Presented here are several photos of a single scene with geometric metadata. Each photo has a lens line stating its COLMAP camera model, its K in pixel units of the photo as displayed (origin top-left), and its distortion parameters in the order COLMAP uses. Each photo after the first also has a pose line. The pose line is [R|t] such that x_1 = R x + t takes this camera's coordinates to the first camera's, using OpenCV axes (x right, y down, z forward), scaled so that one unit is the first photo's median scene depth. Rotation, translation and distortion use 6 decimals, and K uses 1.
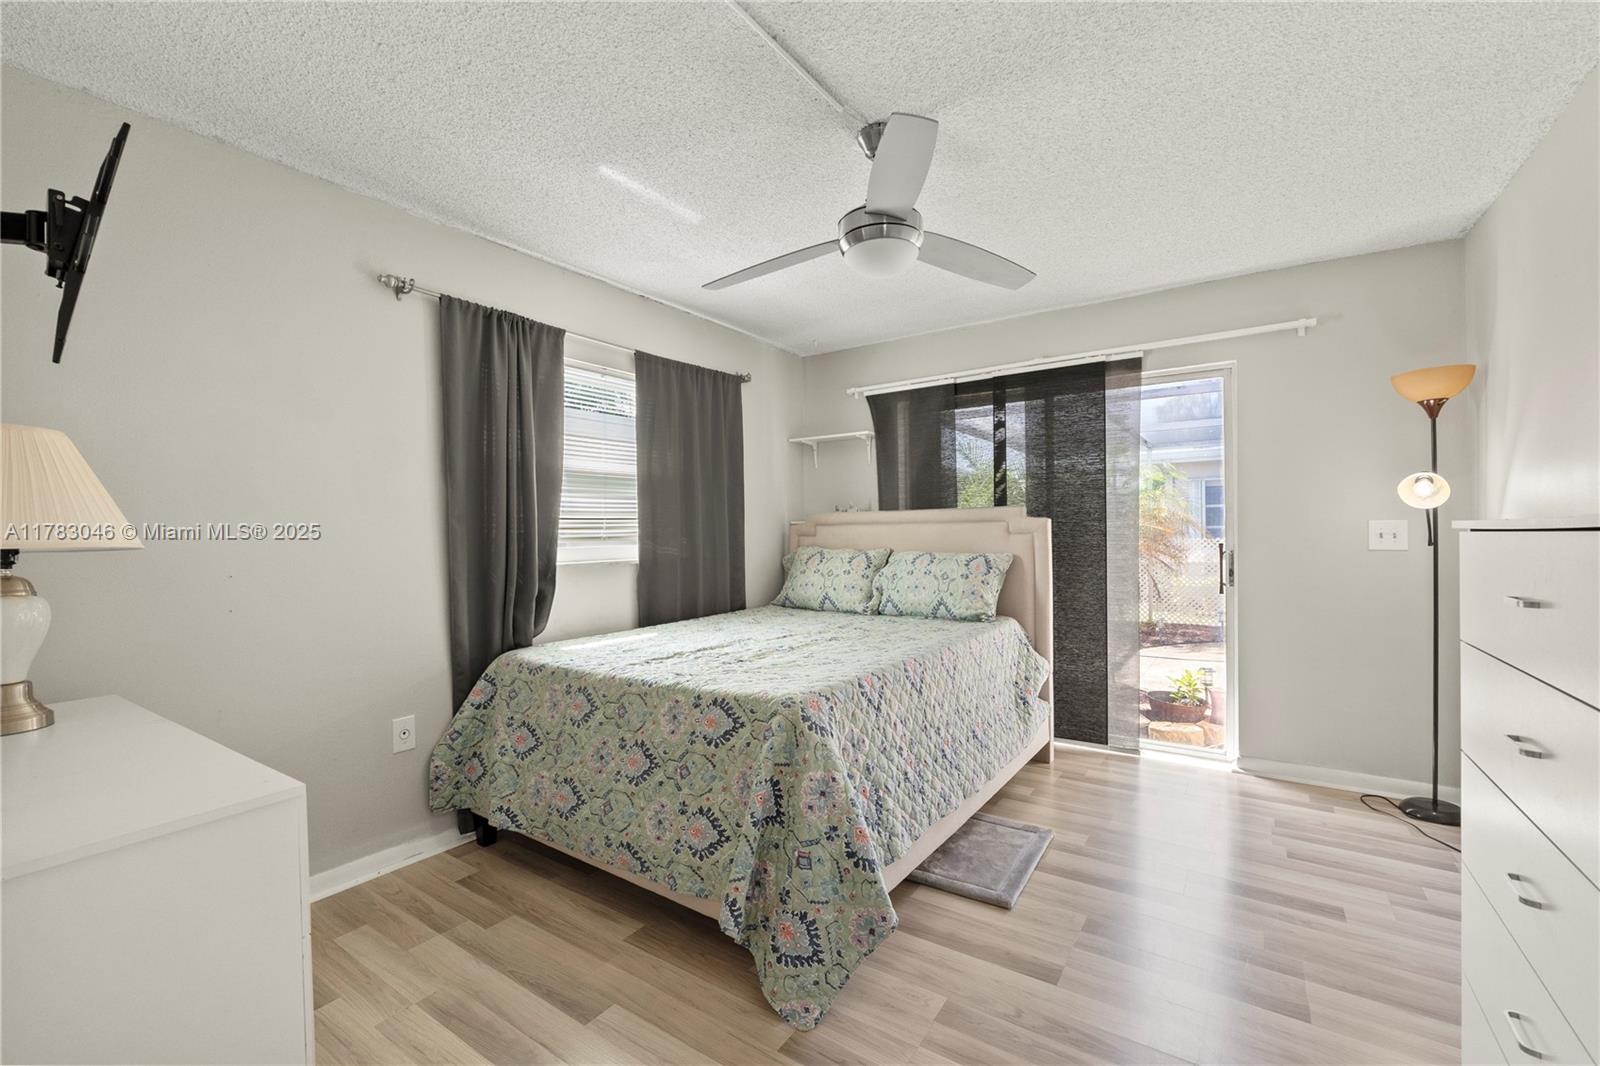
lens RADIAL K [[671.1, 0, 791.0], [0, 671.1, 541.5], [0, 0, 1]] dist [-0.011725, 0.001069]
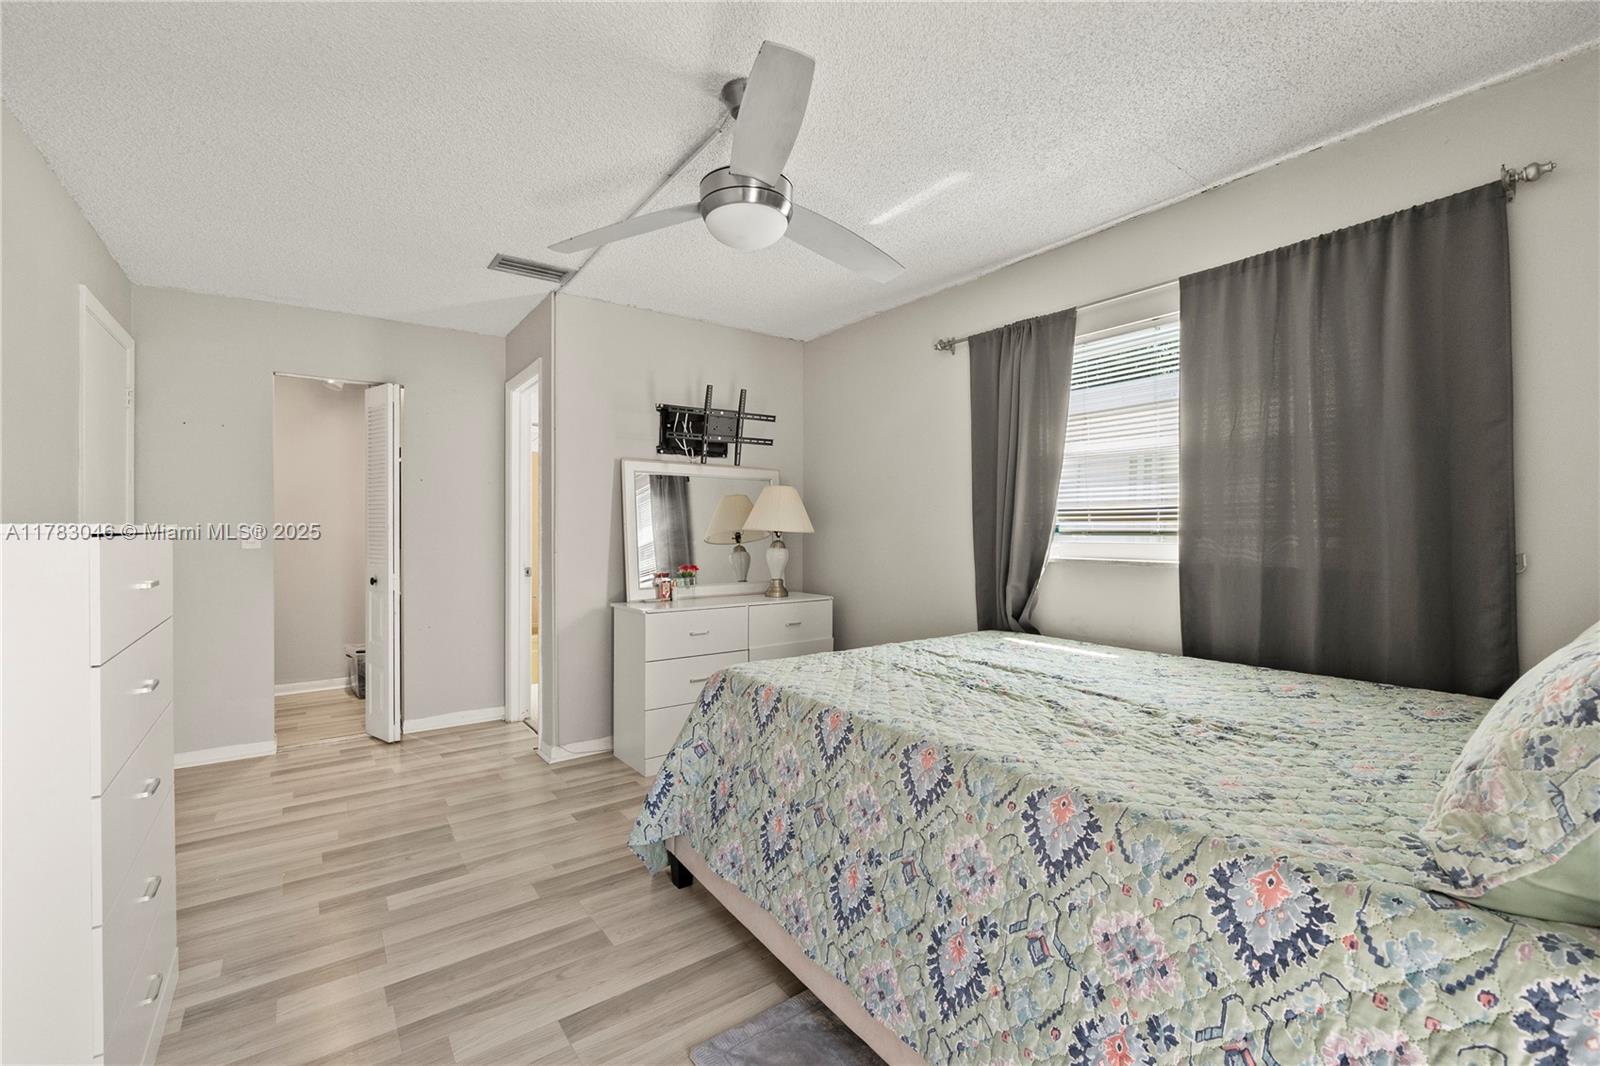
lens RADIAL K [[671.1, 0, 792.8], [0, 671.1, 529.2], [0, 0, 1]] dist [-0.011725, 0.001069]
pose [[-0.335964, 0.026775, -0.941494, 0.677143], [0.001830, 0.999613, 0.027775, -0.034509], [0.941873, 0.007608, -0.335883, 0.948911]]
